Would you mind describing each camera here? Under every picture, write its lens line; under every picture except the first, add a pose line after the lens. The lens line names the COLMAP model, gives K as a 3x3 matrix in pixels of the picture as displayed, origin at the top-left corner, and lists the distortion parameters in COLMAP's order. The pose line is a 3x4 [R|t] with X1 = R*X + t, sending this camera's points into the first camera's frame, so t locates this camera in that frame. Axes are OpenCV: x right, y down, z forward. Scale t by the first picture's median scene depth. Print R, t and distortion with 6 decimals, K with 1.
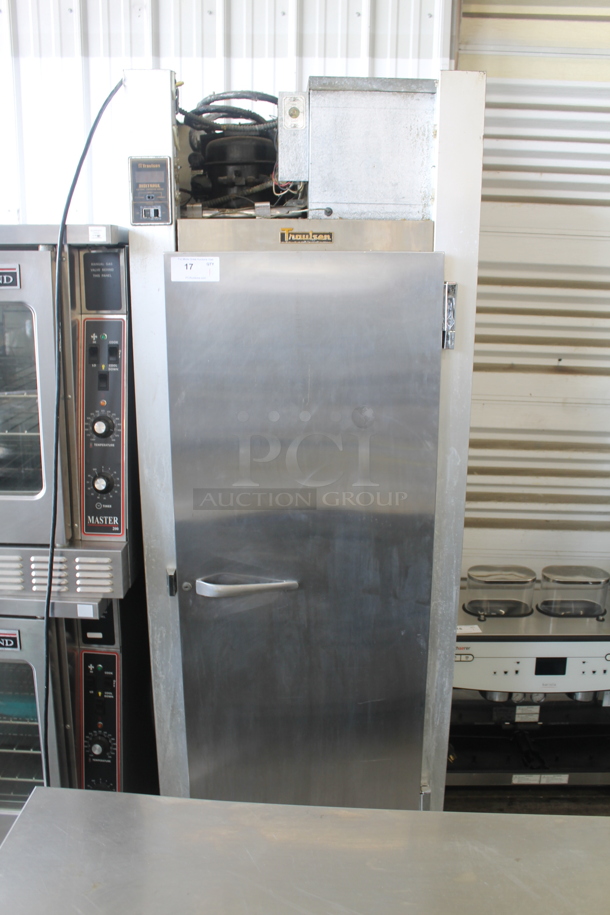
lens RADIAL K [[786.1, 0, 305.0], [0, 786.1, 457.5], [0, 0, 1]] dist [-0.167017, 0.138975]
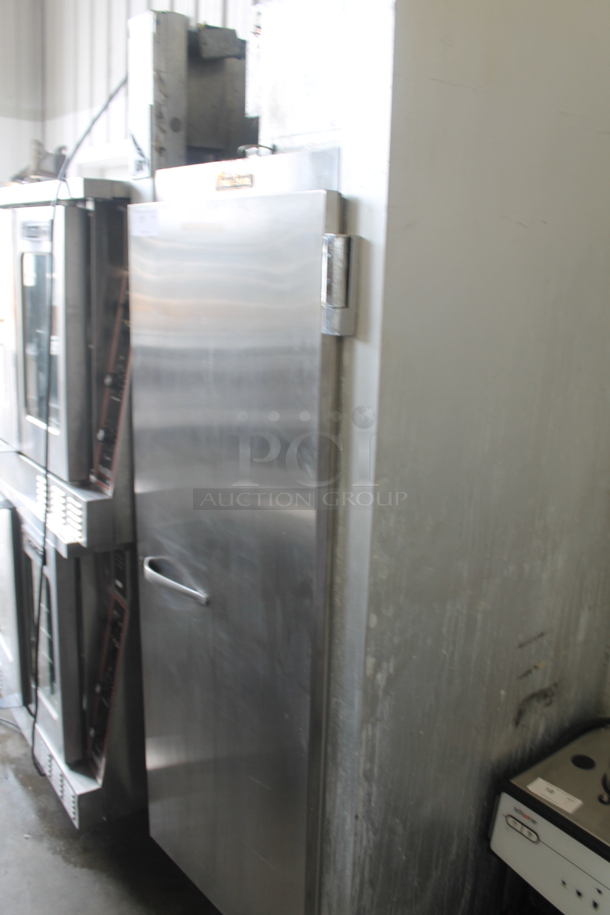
lens RADIAL K [[786.1, 0, 305.0], [0, 786.1, 457.5], [0, 0, 1]] dist [-0.167017, 0.138975]
pose [[0.608176, 0.210377, -0.765417, 0.720837], [-0.221244, 0.970956, 0.091077, -0.094210], [0.762347, 0.113953, 0.637057, 0.573851]]
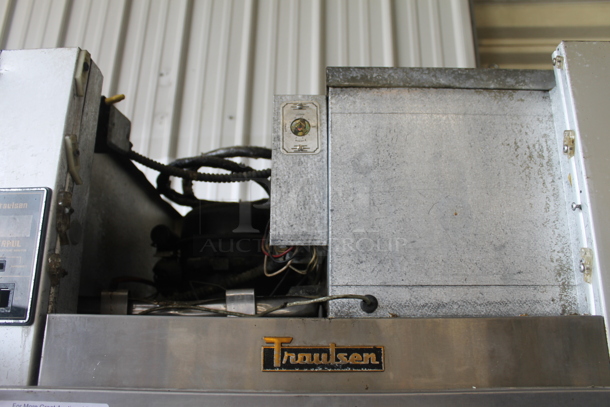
lens RADIAL K [[524.1, 0, 305.0], [0, 524.1, 203.5], [0, 0, 1]] dist [-0.167017, 0.138975]
pose [[0.998492, -0.013358, -0.053239, 0.008528], [-0.016494, 0.852092, -0.523132, -0.204101], [0.052352, 0.523221, 0.850587, 0.700858]]
